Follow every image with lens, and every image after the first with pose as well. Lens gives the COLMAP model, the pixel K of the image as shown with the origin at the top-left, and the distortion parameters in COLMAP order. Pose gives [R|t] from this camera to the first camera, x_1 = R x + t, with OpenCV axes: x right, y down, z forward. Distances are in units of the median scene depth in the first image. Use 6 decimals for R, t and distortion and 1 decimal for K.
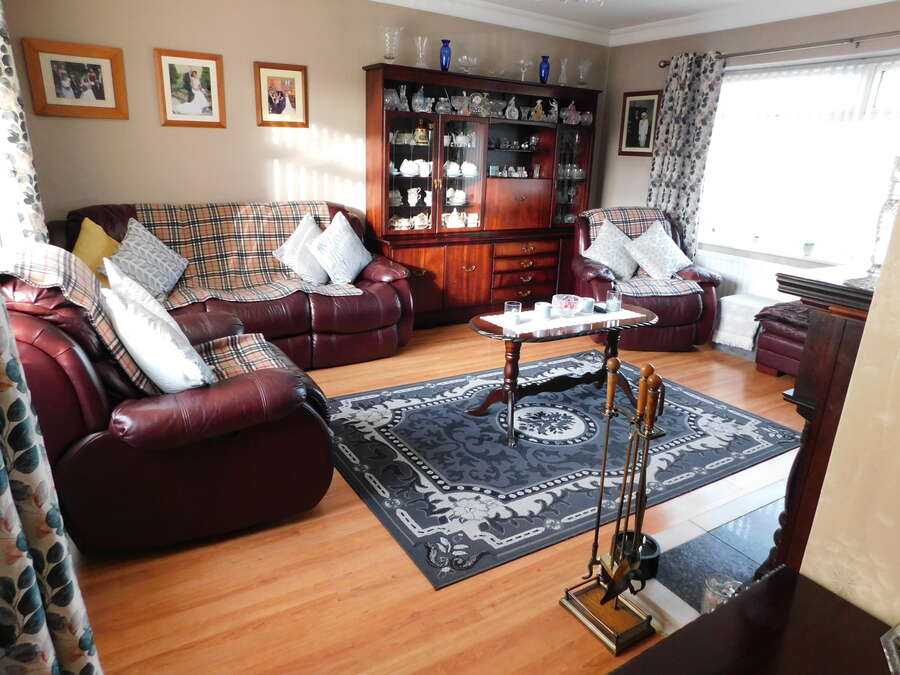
lens RADIAL K [[593.0, 0, 452.7], [0, 593.0, 339.2], [0, 0, 1]] dist [-0.054124, 0.000319]
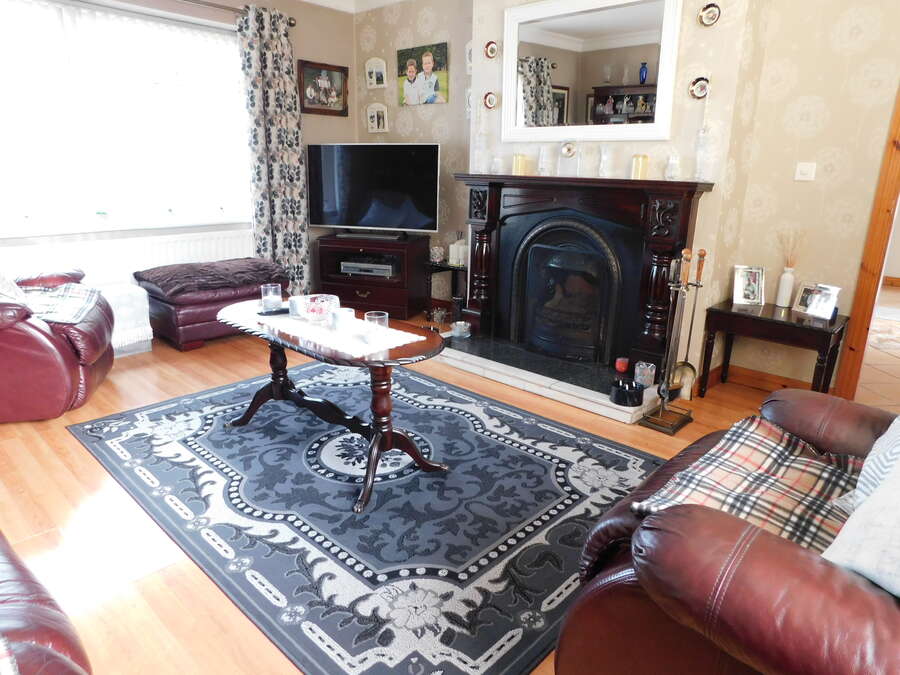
lens RADIAL K [[593.0, 0, 452.5], [0, 593.0, 338.1], [0, 0, 1]] dist [-0.054124, 0.000319]
pose [[-0.259350, -0.315629, 0.912752, -0.555604], [0.260261, 0.887285, 0.380774, -0.272025], [-0.930055, 0.336308, -0.147971, 0.991401]]
